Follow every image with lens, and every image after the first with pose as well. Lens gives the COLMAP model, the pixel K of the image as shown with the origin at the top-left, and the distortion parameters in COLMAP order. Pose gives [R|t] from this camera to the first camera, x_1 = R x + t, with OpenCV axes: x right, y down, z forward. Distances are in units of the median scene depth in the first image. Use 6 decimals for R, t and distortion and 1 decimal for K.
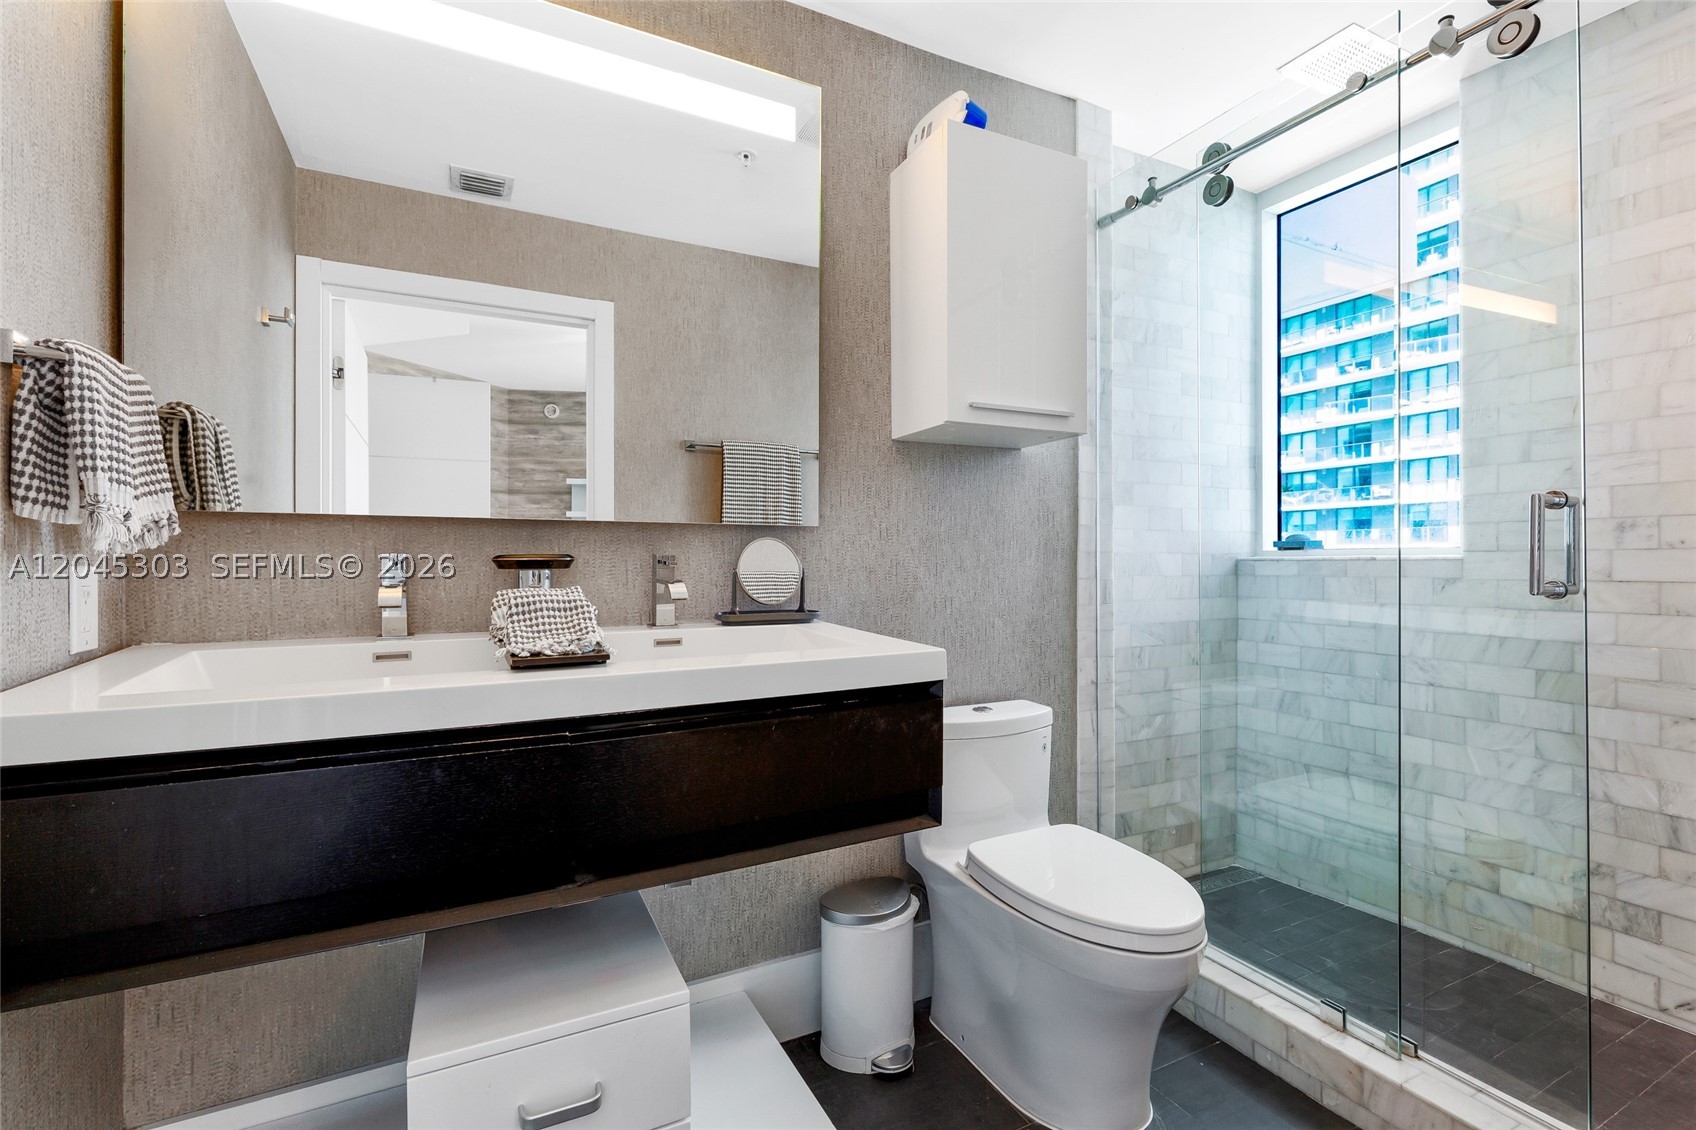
lens RADIAL K [[766.9, 0, 836.6], [0, 766.9, 554.7], [0, 0, 1]] dist [0.005688, -0.002750]
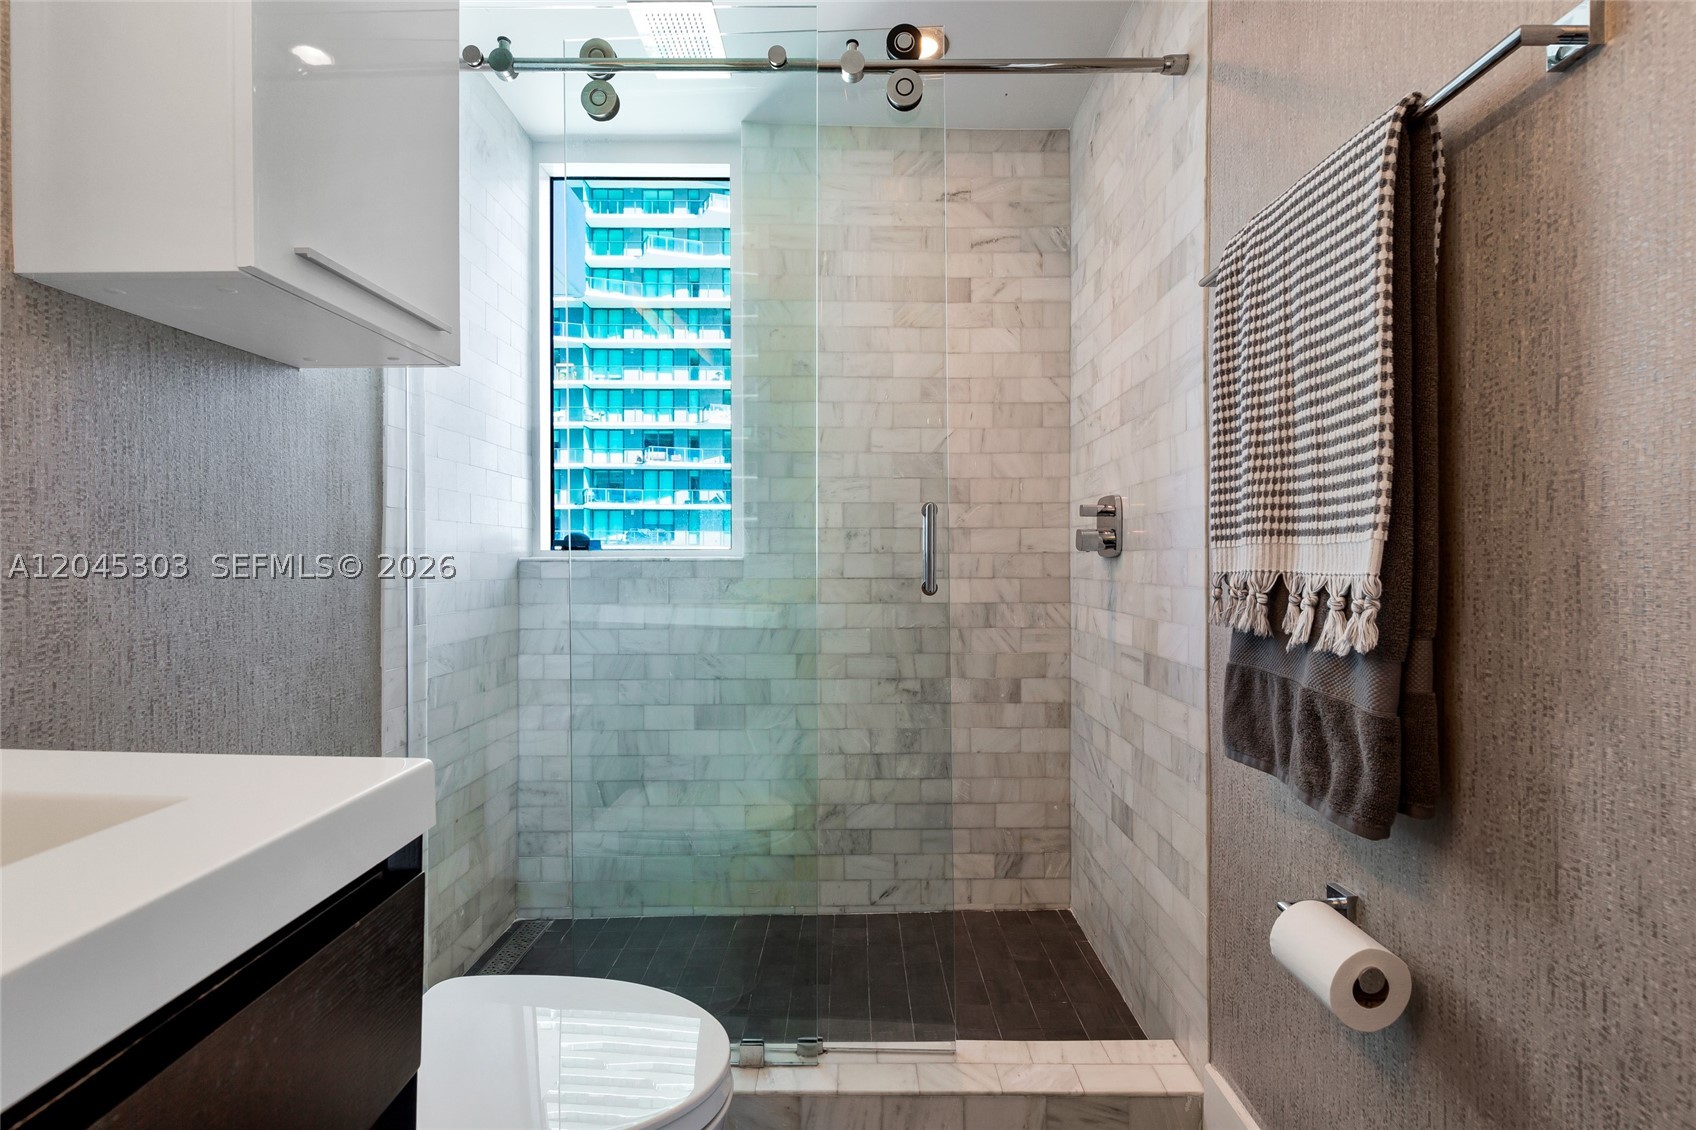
lens RADIAL K [[766.9, 0, 856.0], [0, 766.9, 561.1], [0, 0, 1]] dist [0.005688, -0.002750]
pose [[0.441194, 0.001608, 0.897410, -0.098876], [-0.008339, 0.999963, 0.002308, 0.002930], [-0.897373, -0.008502, 0.441191, 0.375760]]
